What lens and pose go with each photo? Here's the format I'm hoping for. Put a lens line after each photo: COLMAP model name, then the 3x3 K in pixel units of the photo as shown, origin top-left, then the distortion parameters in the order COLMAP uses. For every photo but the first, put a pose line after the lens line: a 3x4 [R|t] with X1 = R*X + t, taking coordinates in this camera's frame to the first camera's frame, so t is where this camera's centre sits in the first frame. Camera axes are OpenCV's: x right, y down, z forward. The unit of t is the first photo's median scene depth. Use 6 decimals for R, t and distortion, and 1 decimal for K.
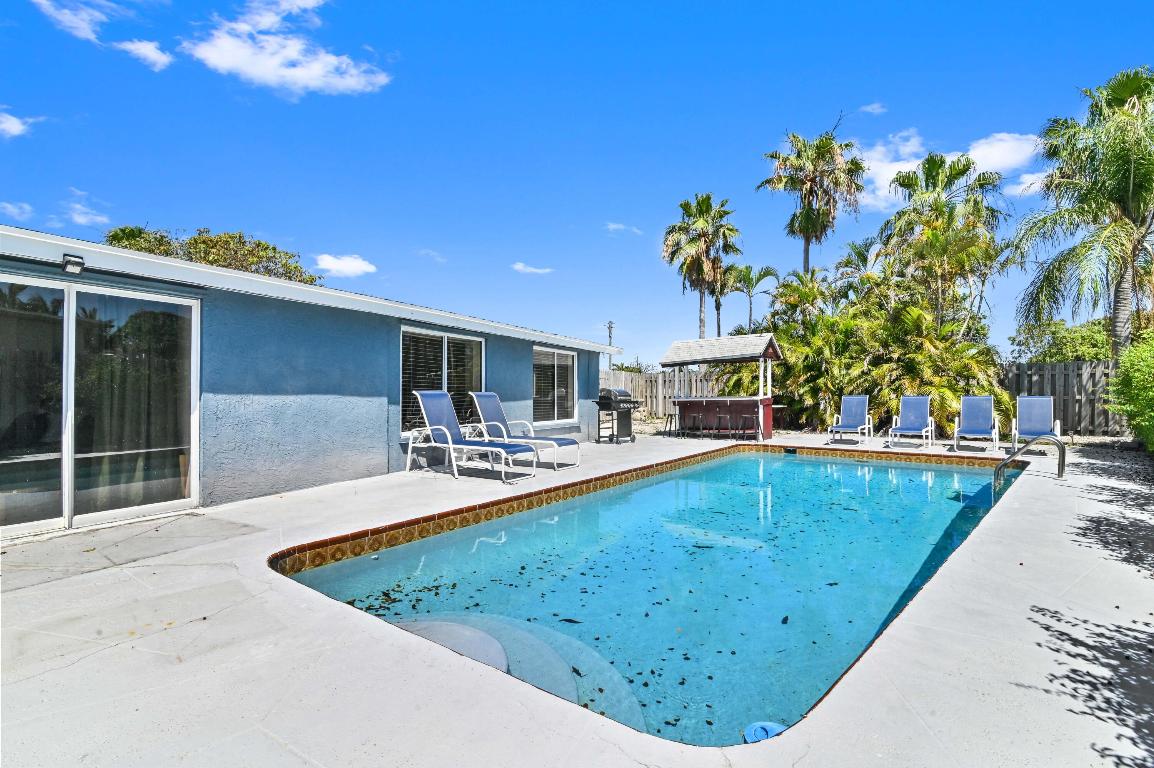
lens RADIAL K [[526.3, 0, 582.7], [0, 526.3, 386.6], [0, 0, 1]] dist [-0.014189, -0.000124]
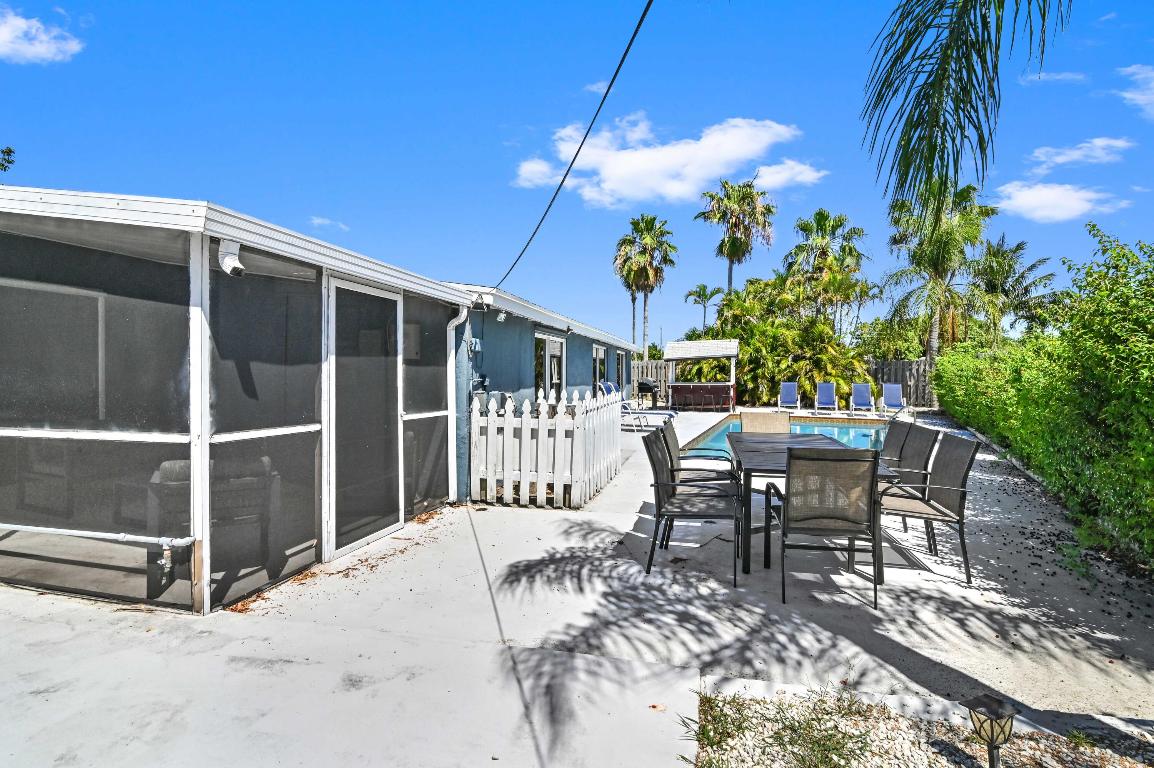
lens RADIAL K [[537.1, 0, 572.5], [0, 537.1, 374.3], [0, 0, 1]] dist [-0.019280, -0.000210]
pose [[0.973191, 0.004519, 0.229953, -0.383901], [-0.008789, 0.999807, 0.017547, -0.023275], [-0.229829, -0.019098, 0.973044, -0.315510]]
